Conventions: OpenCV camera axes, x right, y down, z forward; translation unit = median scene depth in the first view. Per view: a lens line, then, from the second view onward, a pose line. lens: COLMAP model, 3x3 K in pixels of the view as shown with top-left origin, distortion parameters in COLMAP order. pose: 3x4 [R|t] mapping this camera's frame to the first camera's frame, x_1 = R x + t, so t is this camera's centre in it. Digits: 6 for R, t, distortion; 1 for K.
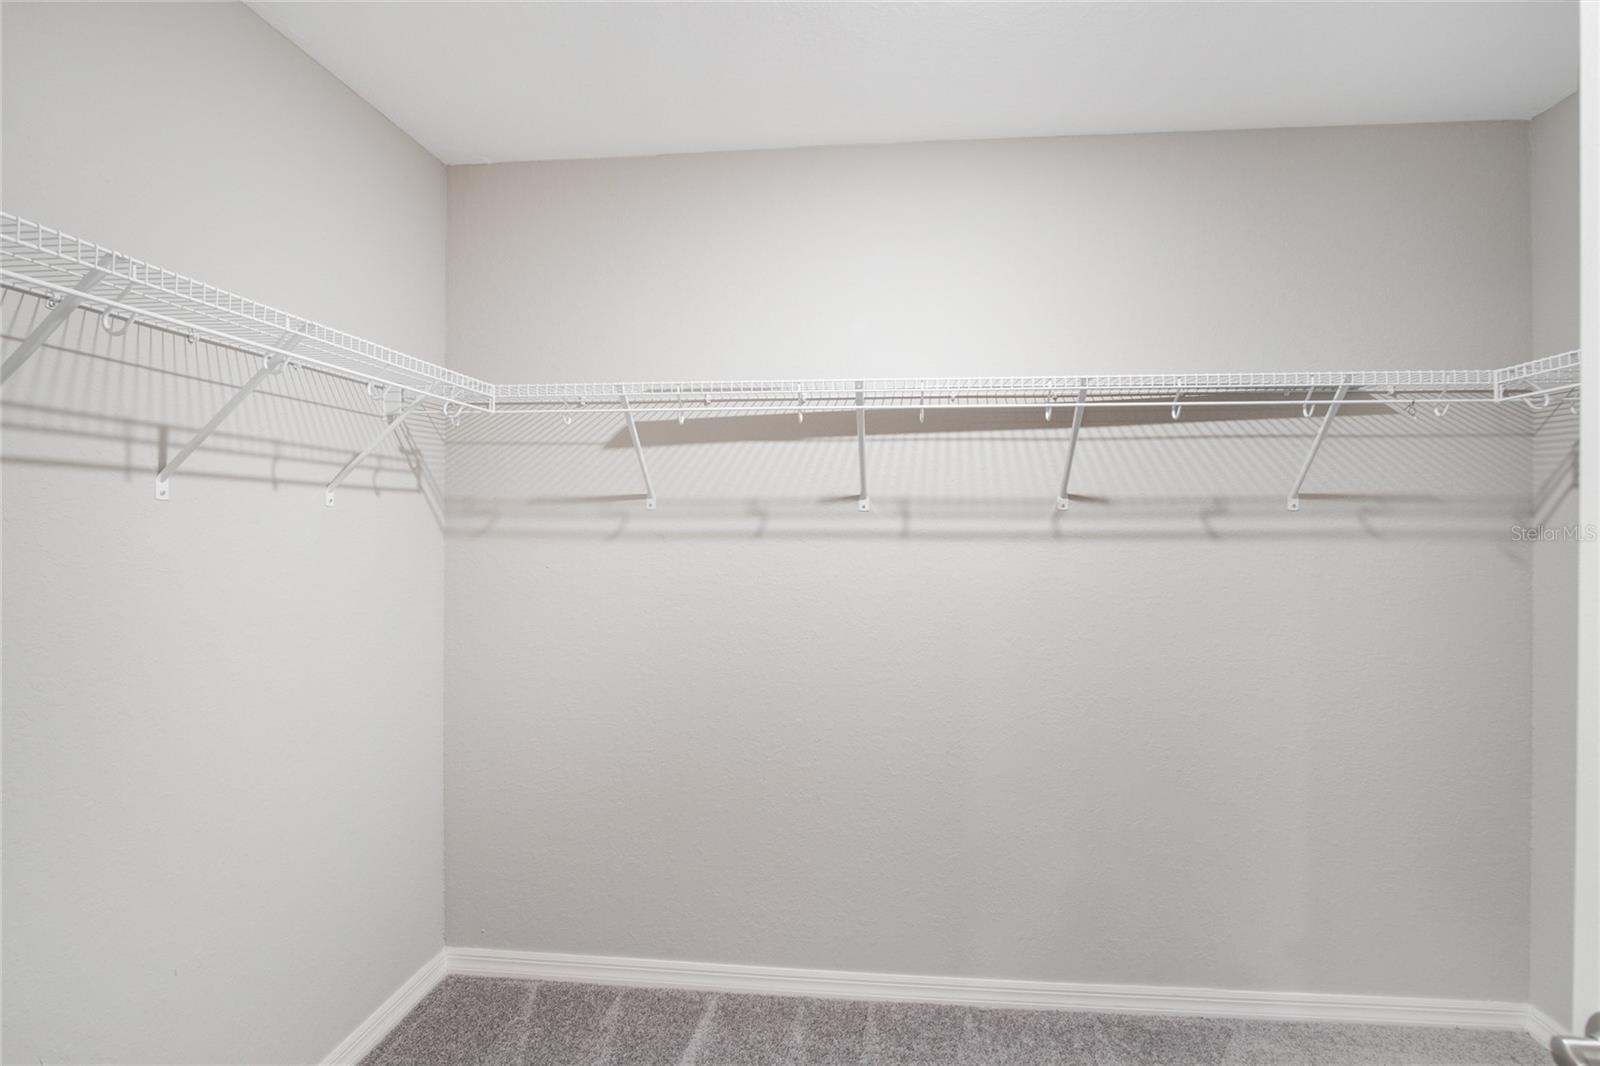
lens RADIAL K [[872.2, 0, 794.5], [0, 872.2, 523.3], [0, 0, 1]] dist [-0.022997, -0.000028]
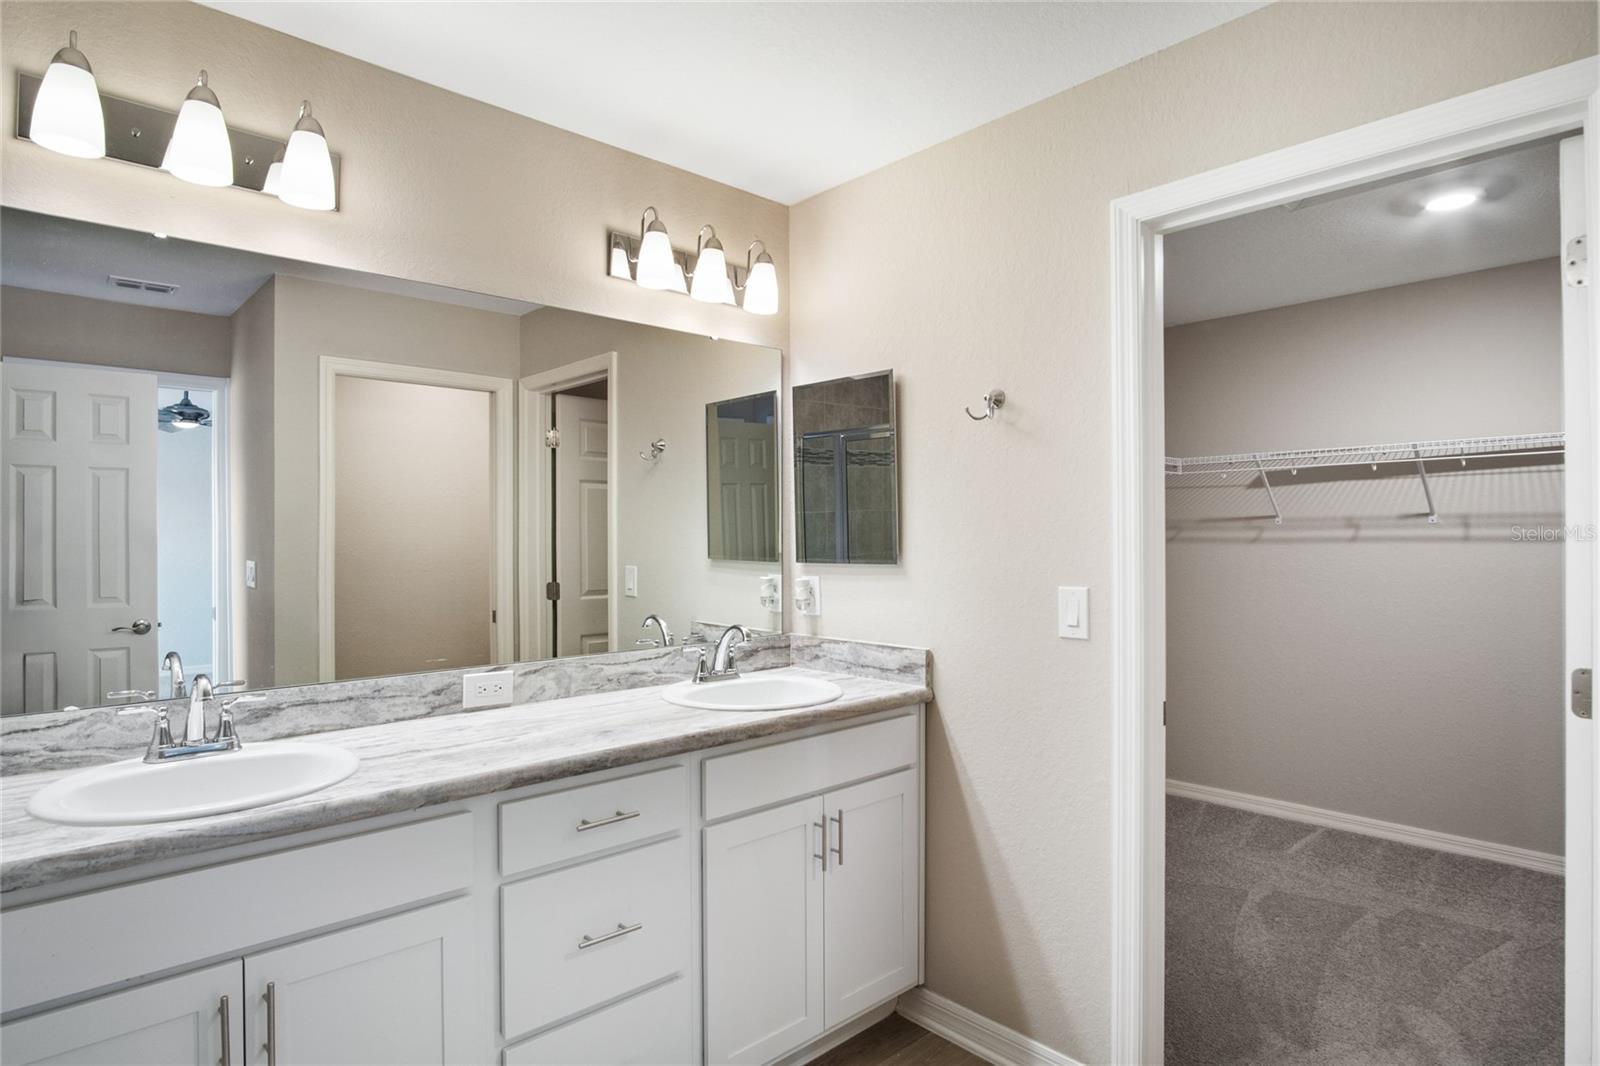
lens RADIAL K [[856.3, 0, 798.4], [0, 856.3, 527.8], [0, 0, 1]] dist [-0.029633, 0.006941]
pose [[0.751248, -0.013588, -0.659880, 0.218824], [0.007183, 0.999897, -0.012412, 0.003905], [0.659981, 0.004585, 0.751269, -0.826017]]
